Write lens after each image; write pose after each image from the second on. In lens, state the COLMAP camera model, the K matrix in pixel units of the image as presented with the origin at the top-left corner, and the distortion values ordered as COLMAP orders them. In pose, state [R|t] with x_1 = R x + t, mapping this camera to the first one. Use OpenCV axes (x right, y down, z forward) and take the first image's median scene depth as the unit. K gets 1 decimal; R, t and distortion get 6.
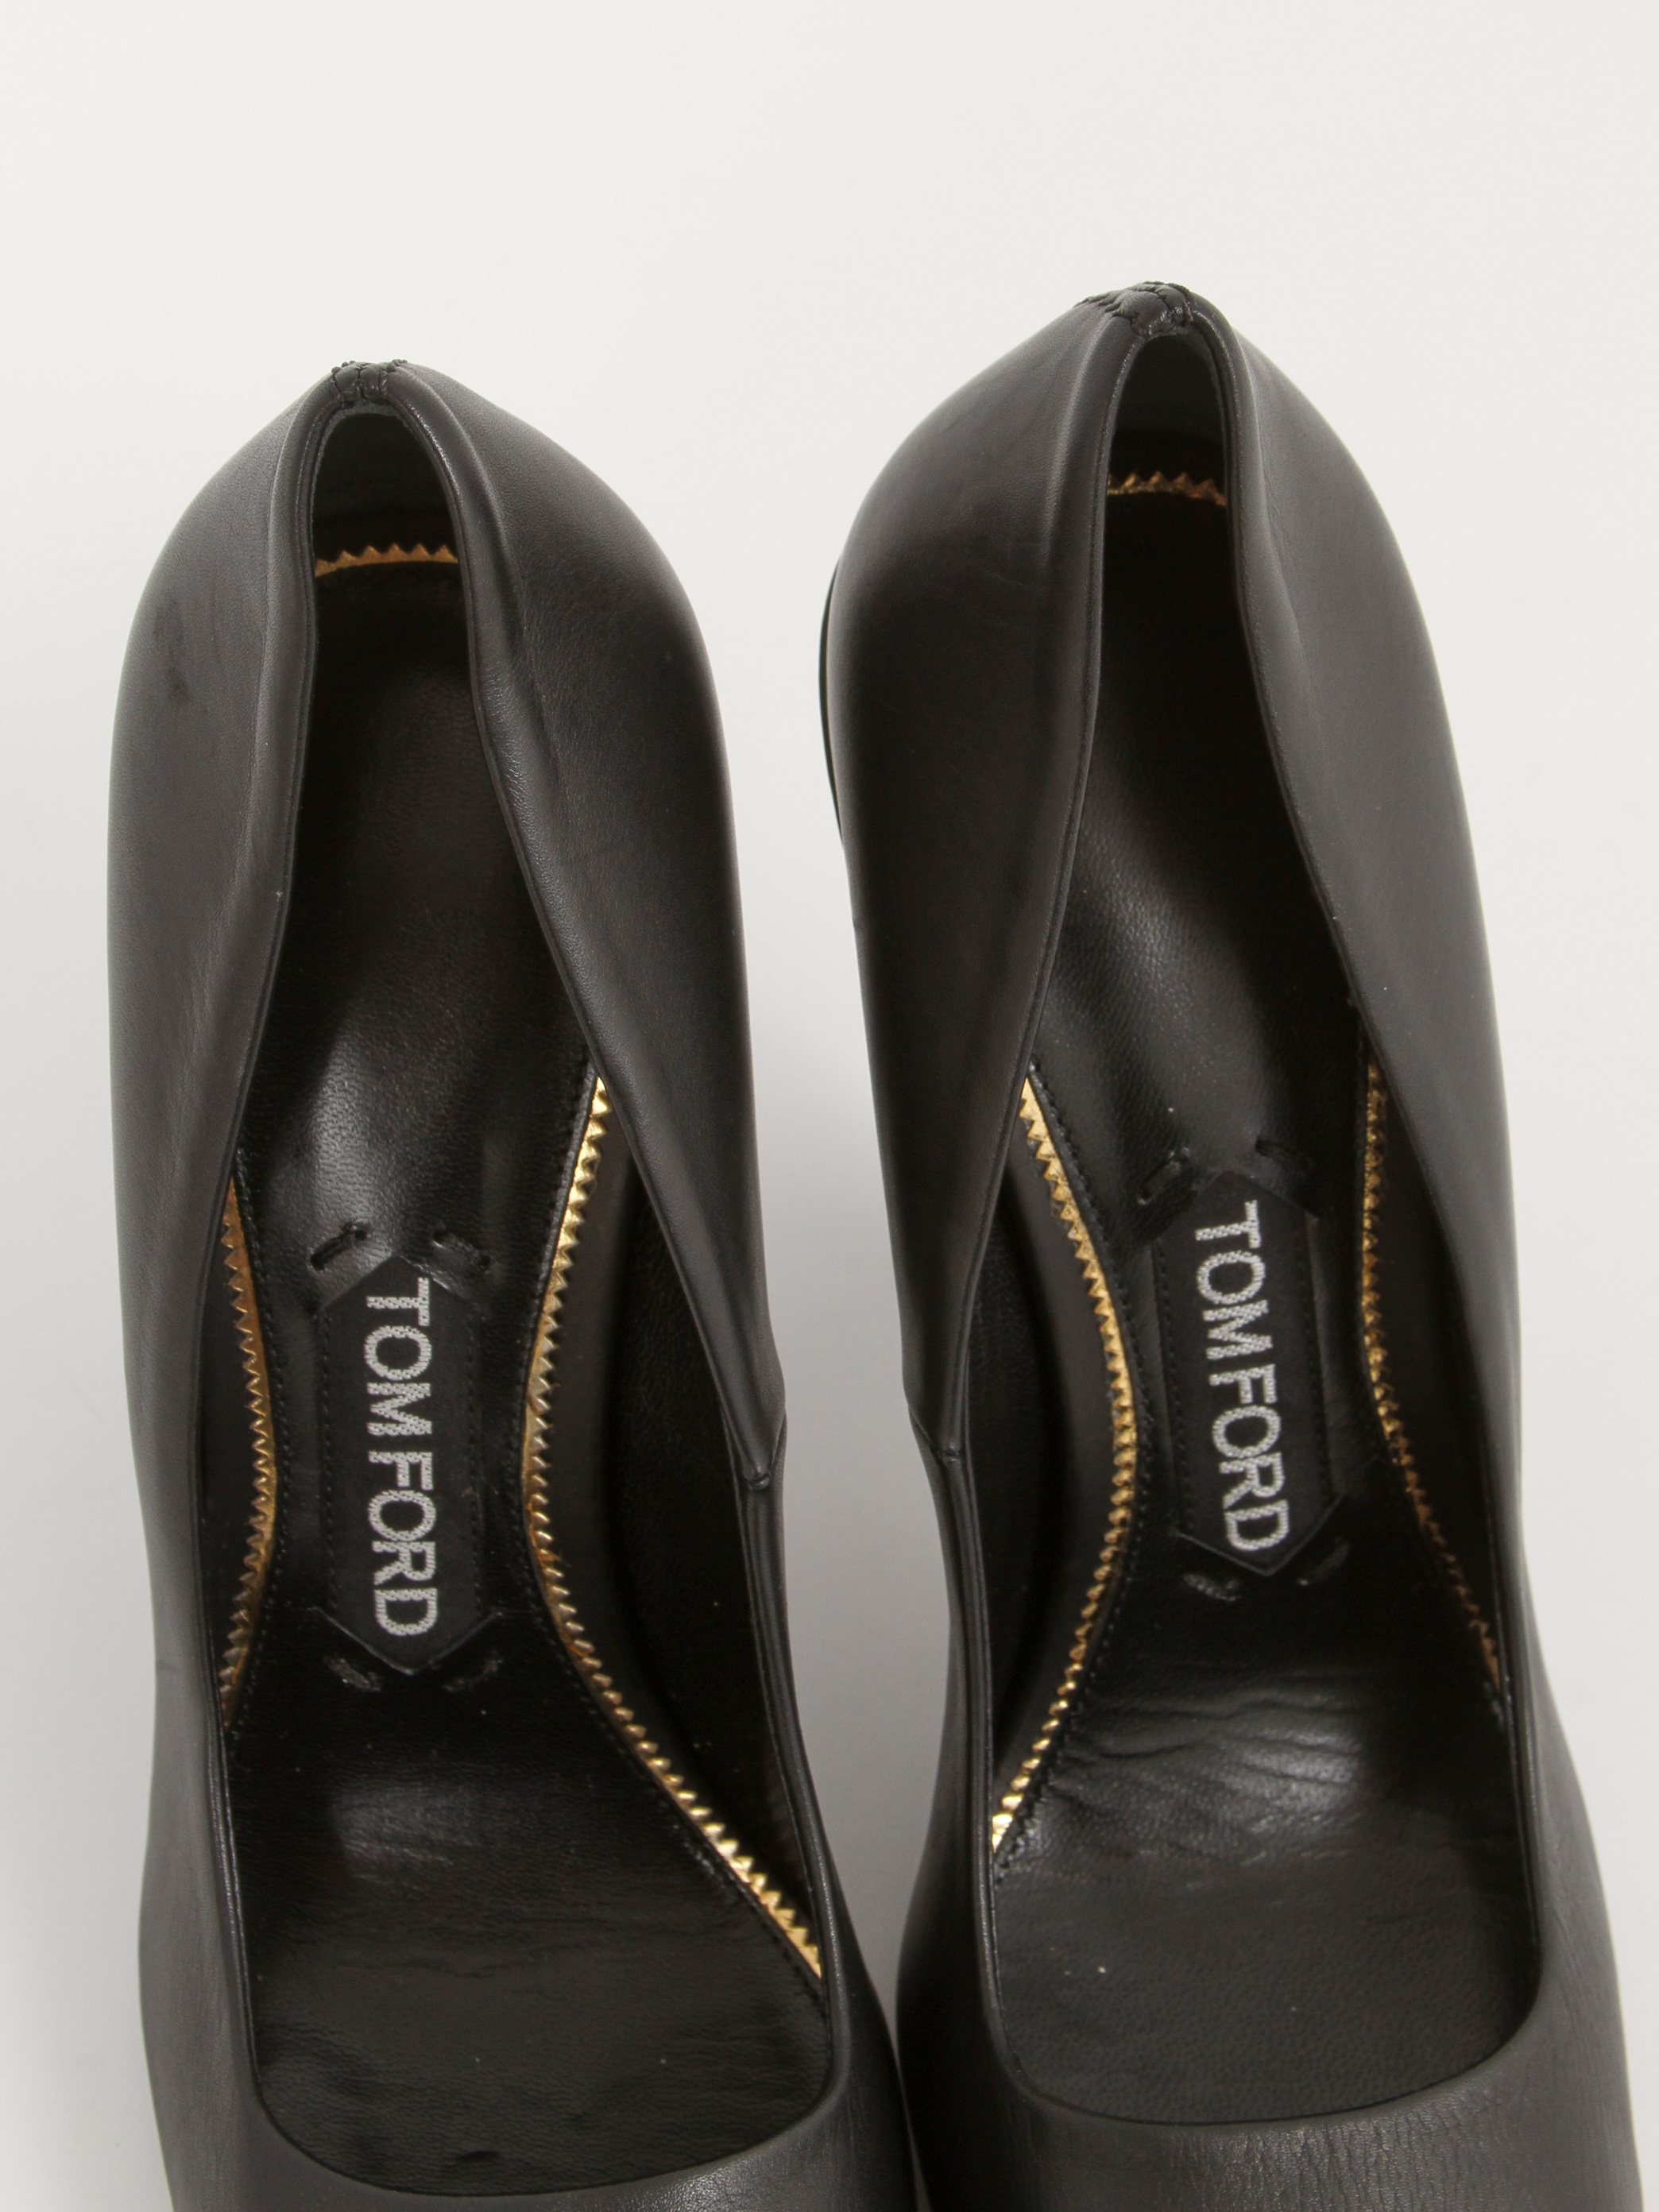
lens RADIAL K [[4514.6, 0, 710.9], [0, 4514.6, 1103.4], [0, 0, 1]] dist [-0.148640, 0.788593]
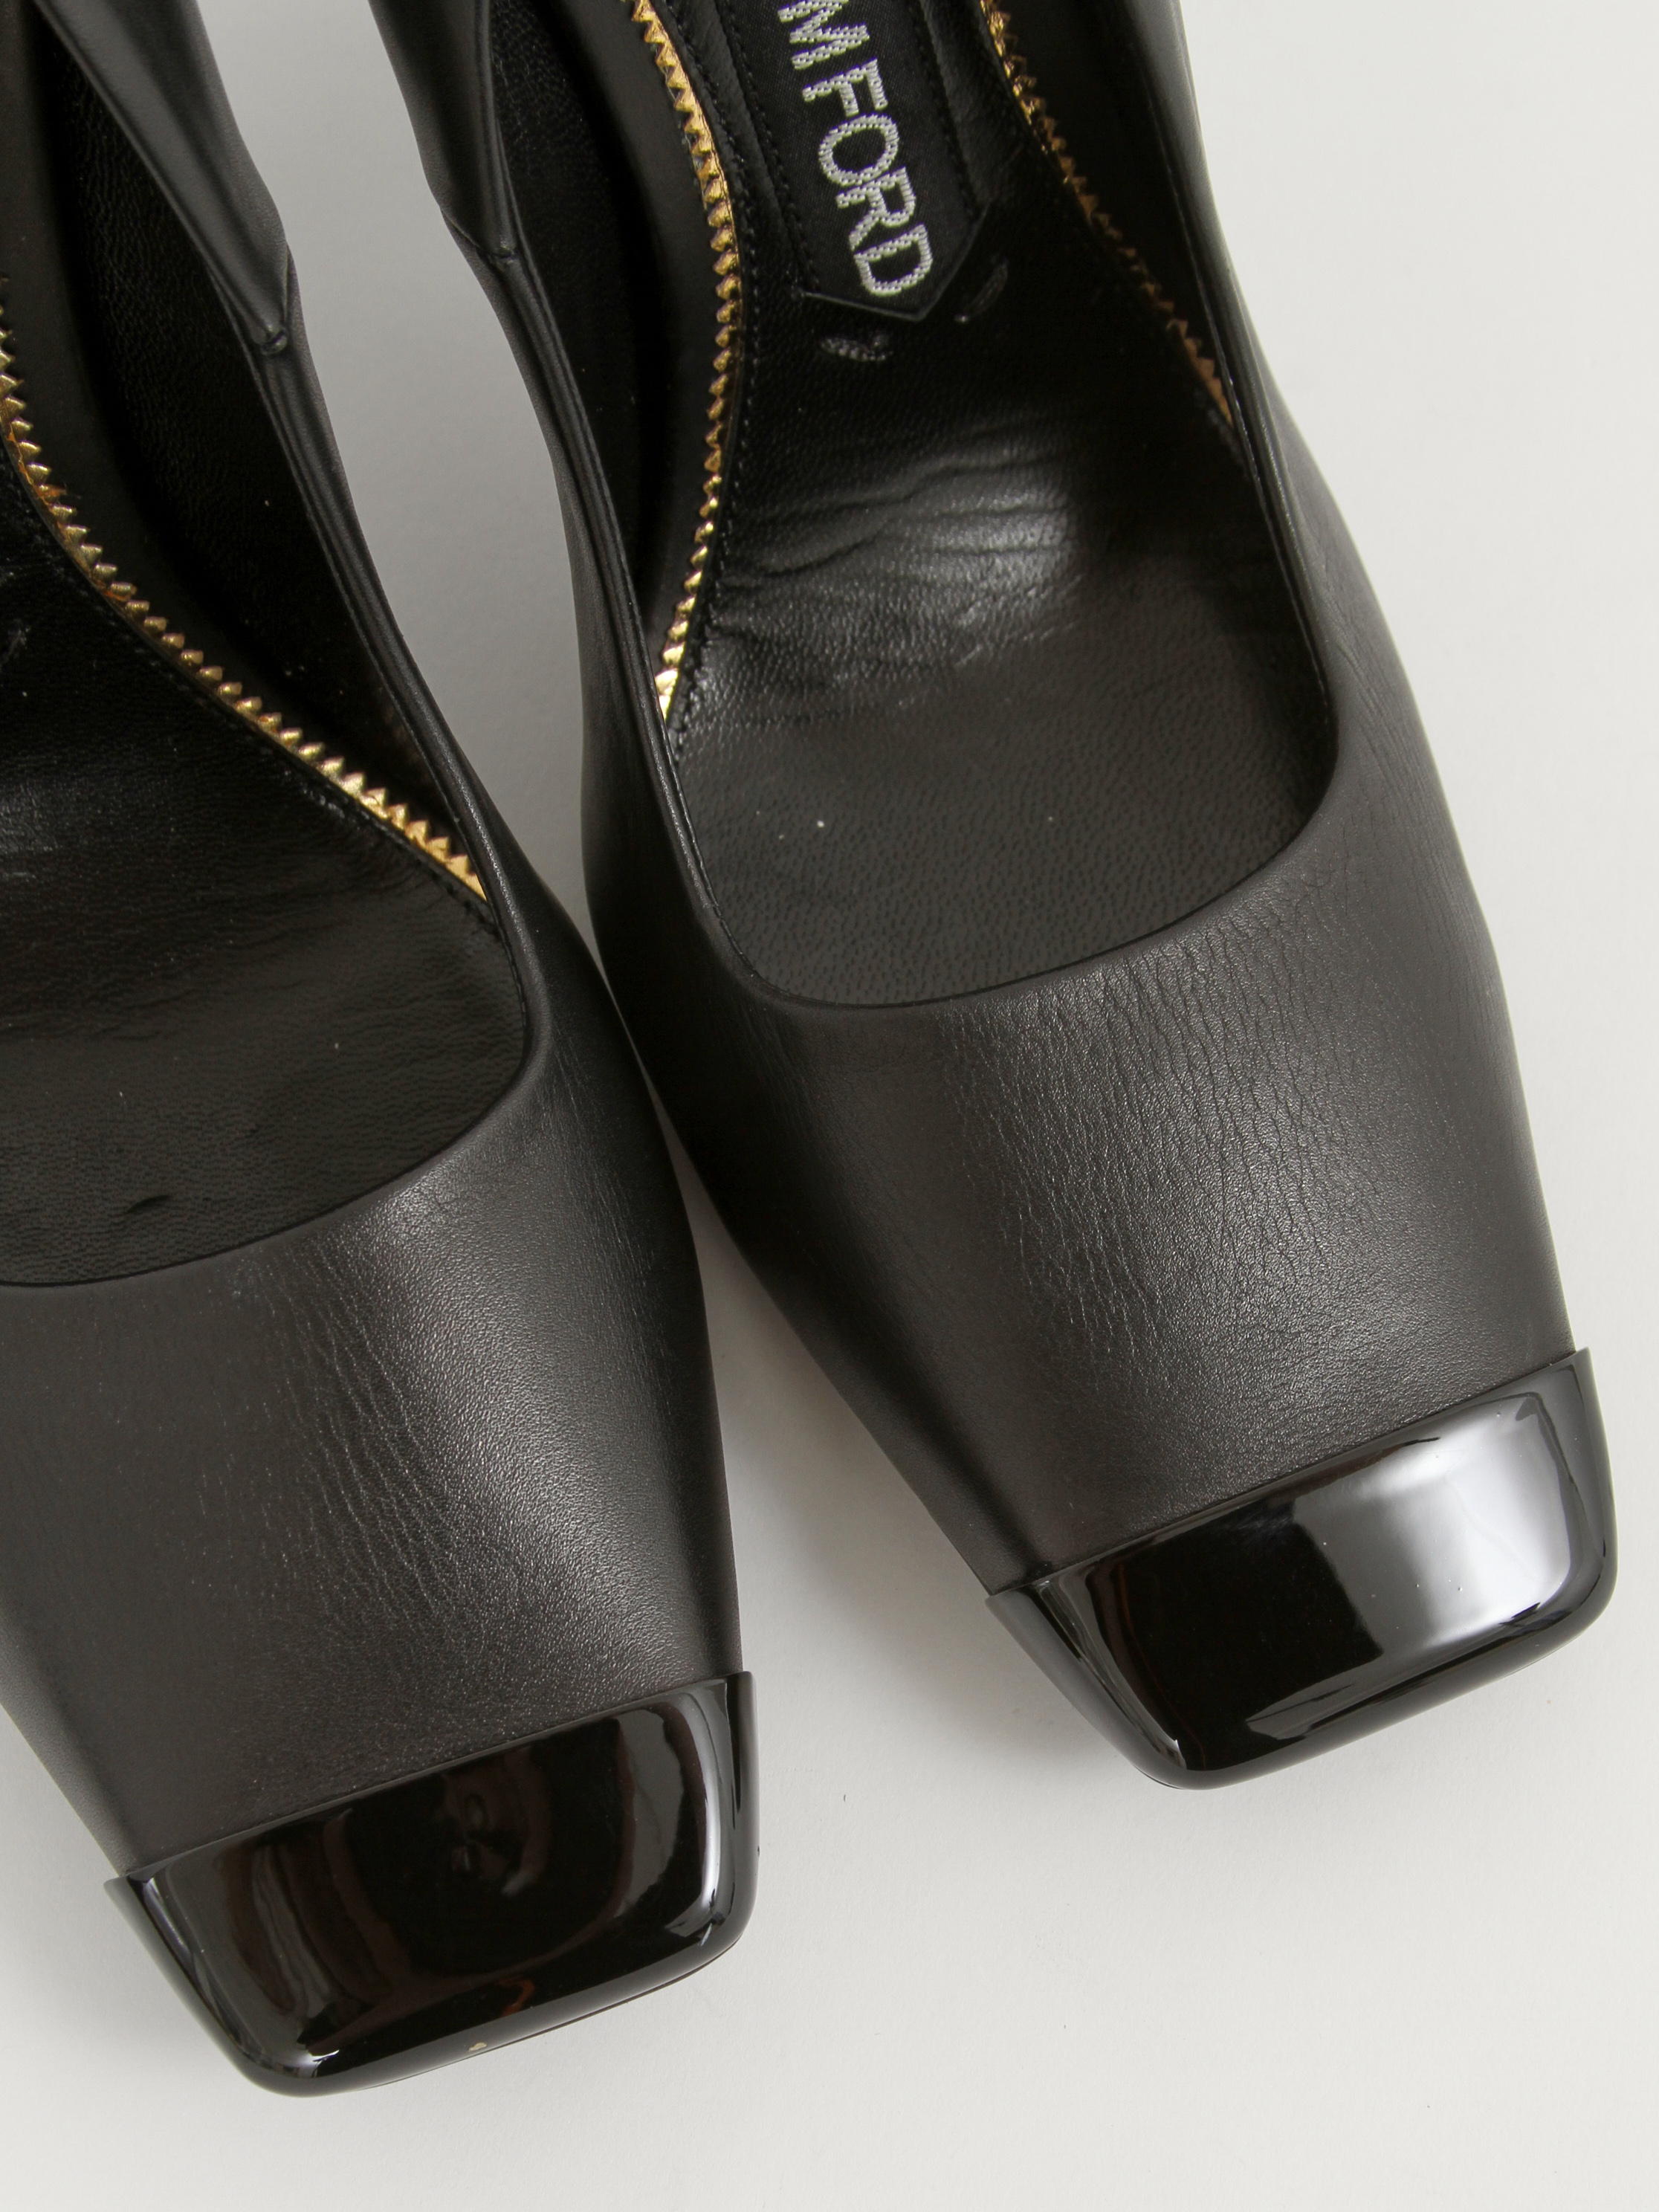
lens RADIAL K [[4514.6, 0, 710.9], [0, 4514.6, 1103.4], [0, 0, 1]] dist [-0.148640, 0.788593]
pose [[0.972407, -0.228065, 0.049107, 0.014158], [0.207870, 0.942584, 0.261391, 0.017529], [-0.105902, -0.243970, 0.963983, 0.181045]]
